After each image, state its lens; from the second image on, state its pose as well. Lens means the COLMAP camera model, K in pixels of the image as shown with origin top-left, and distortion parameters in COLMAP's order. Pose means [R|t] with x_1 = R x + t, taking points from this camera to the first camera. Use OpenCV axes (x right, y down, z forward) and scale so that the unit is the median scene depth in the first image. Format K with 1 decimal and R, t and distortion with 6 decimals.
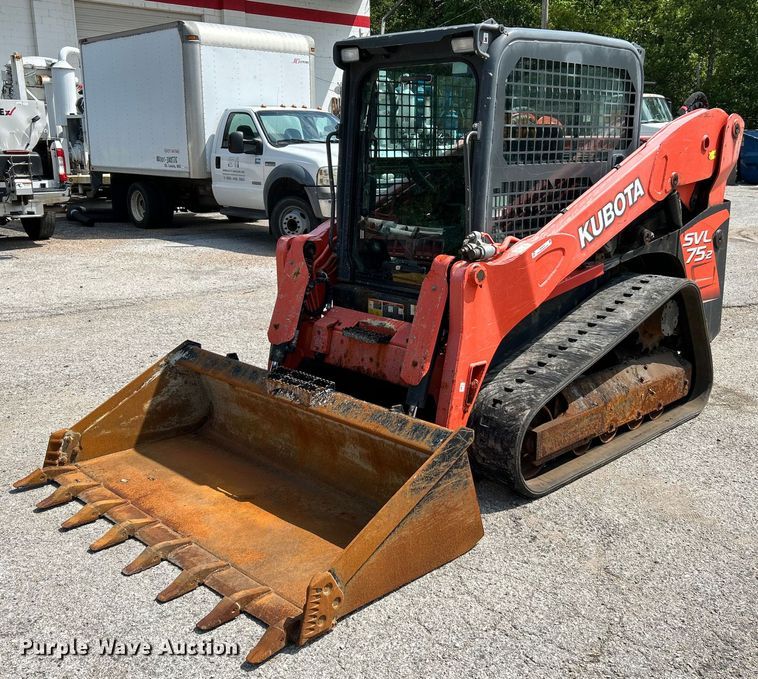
lens RADIAL K [[835.7, 0, 369.5], [0, 835.7, 328.2], [0, 0, 1]] dist [-0.029168, 0.000000]
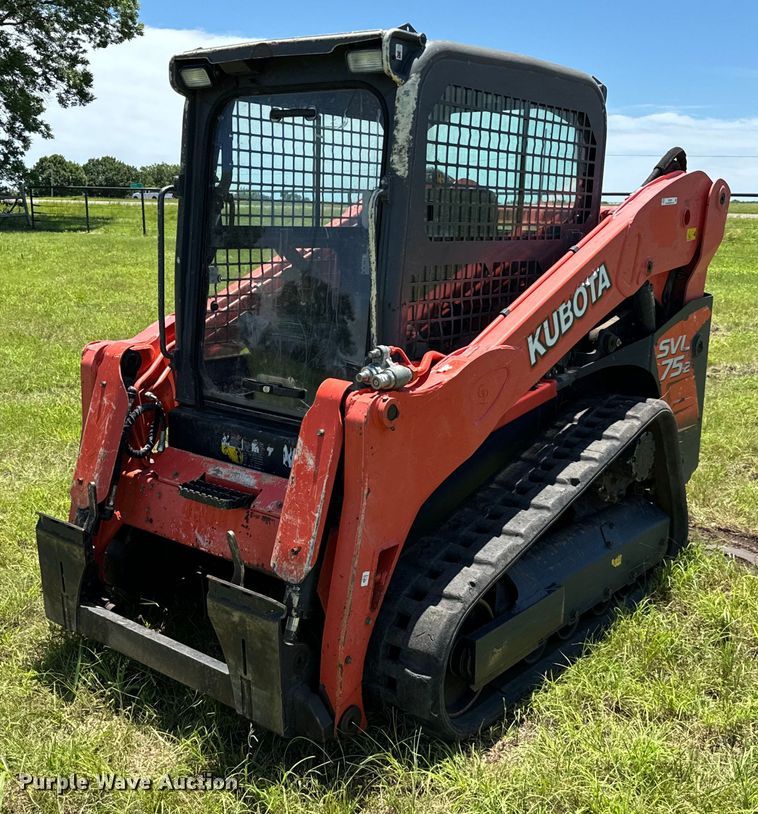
lens RADIAL K [[926.5, 0, 382.9], [0, 926.5, 376.8], [0, 0, 1]] dist [0.075198, 0.000000]
pose [[0.989026, 0.002085, 0.147730, 0.018048], [0.004200, 0.999100, -0.042219, -0.051406], [-0.147685, 0.042376, 0.988126, 0.244296]]
